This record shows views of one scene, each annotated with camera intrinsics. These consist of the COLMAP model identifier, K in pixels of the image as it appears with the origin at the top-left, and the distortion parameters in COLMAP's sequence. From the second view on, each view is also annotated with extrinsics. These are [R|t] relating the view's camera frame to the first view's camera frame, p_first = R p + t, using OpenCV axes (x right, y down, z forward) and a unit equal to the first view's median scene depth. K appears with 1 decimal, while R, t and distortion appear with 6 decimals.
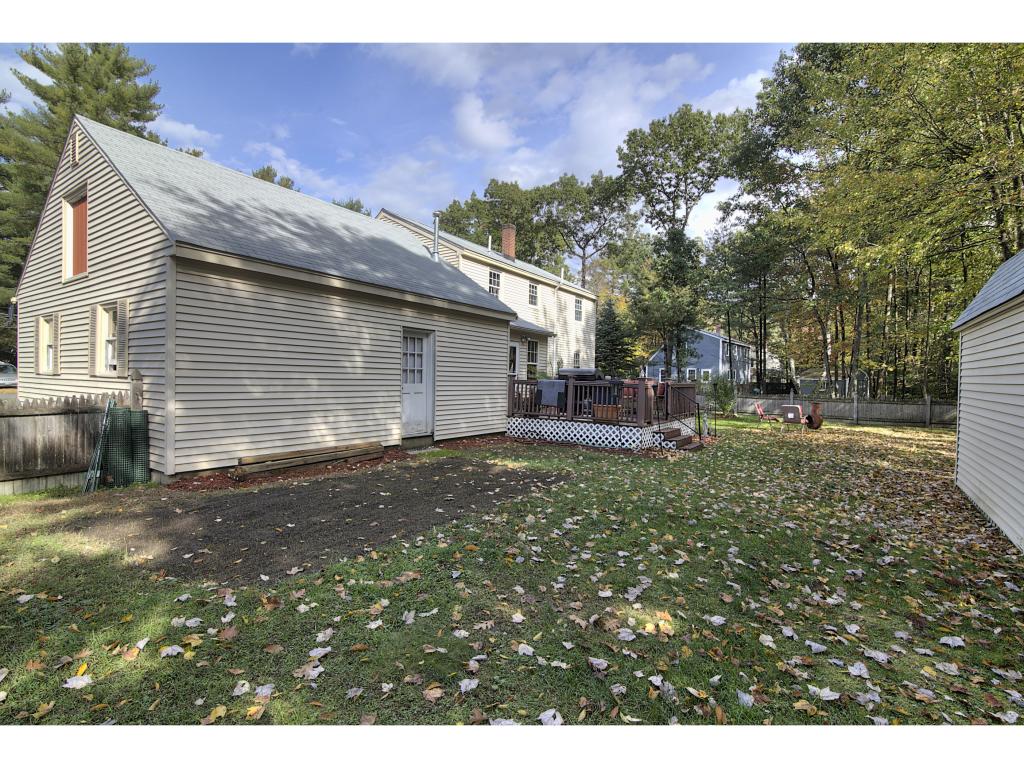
lens RADIAL K [[500.1, 0, 511.4], [0, 500.1, 382.4], [0, 0, 1]] dist [-0.004166, 0.000142]
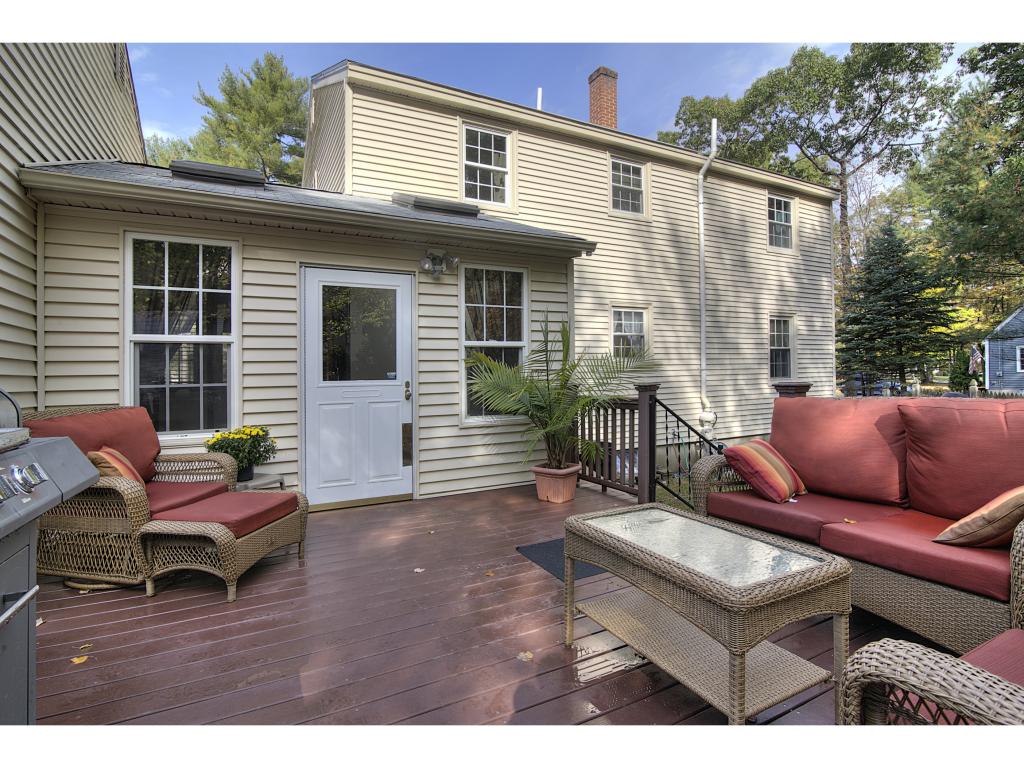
lens RADIAL K [[500.1, 0, 510.5], [0, 500.1, 386.4], [0, 0, 1]] dist [-0.004166, 0.000142]
pose [[0.877248, -0.039401, -0.478418, 0.153573], [0.041655, 0.999115, -0.005904, -0.006863], [0.478227, -0.014749, 0.878112, 0.574877]]
